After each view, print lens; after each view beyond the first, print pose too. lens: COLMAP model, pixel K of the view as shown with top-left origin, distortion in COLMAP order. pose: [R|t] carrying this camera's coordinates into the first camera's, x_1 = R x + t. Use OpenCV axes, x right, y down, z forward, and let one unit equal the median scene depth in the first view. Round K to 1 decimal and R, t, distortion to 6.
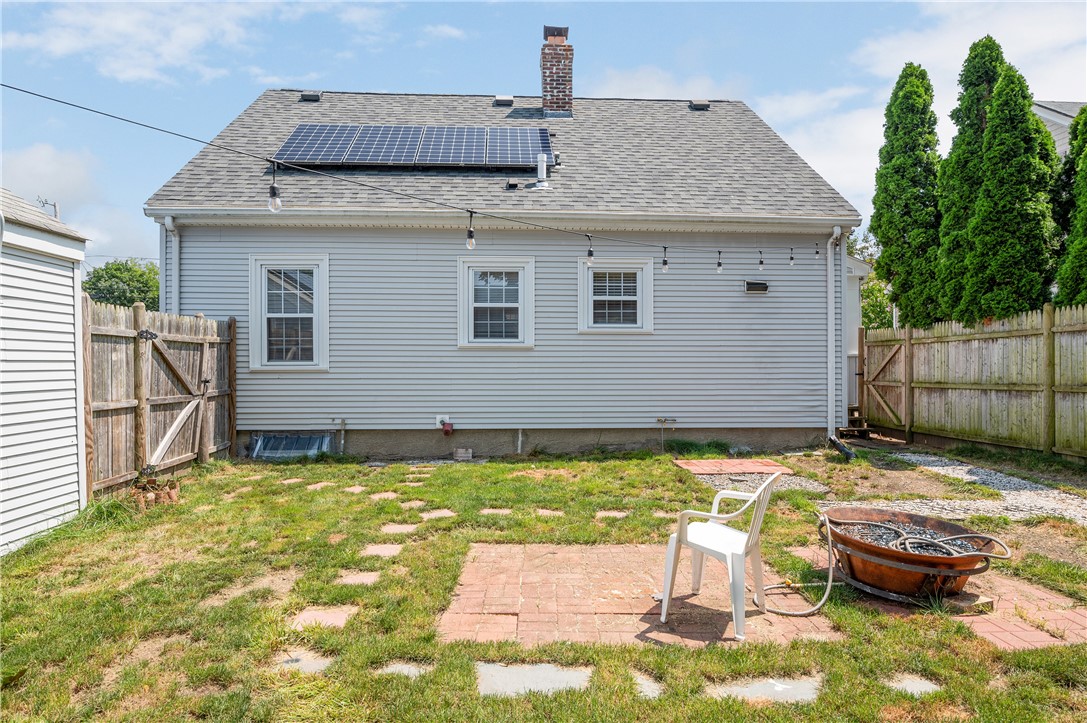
lens RADIAL K [[591.6, 0, 539.7], [0, 591.6, 358.6], [0, 0, 1]] dist [-0.006287, 0.002380]
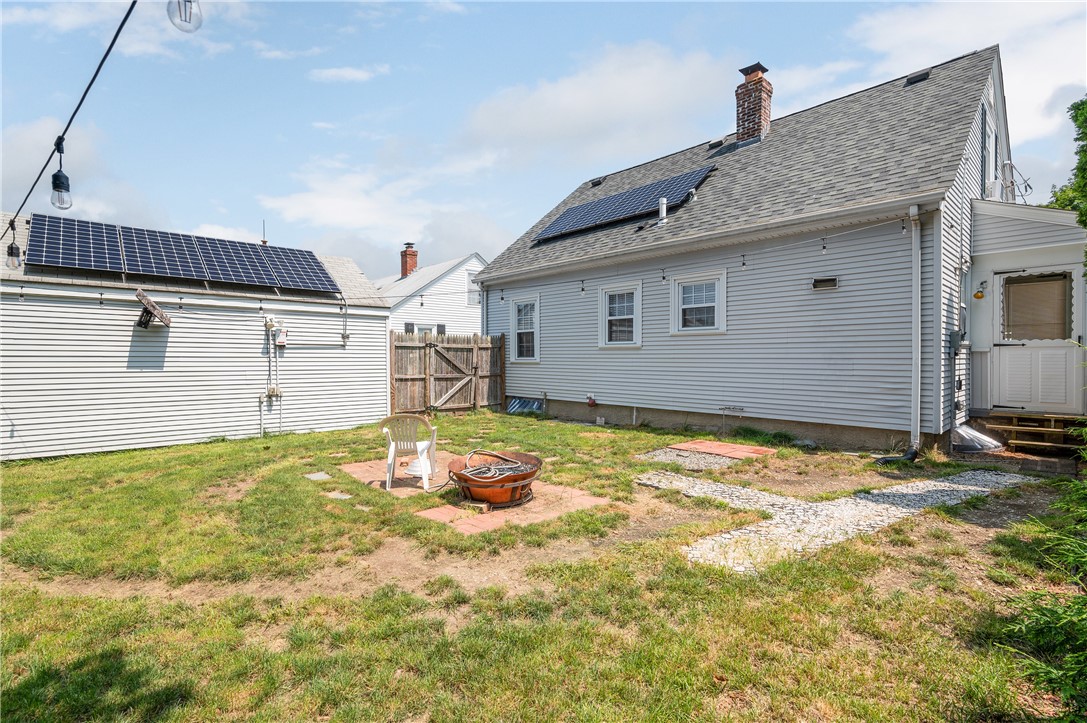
lens RADIAL K [[486.8, 0, 546.4], [0, 486.8, 359.8], [0, 0, 1]] dist [0.002402, -0.000711]
pose [[0.662774, 0.004337, -0.748807, 0.689660], [0.004727, 0.999939, 0.009975, -0.002253], [0.748805, -0.010151, 0.662713, 0.100326]]
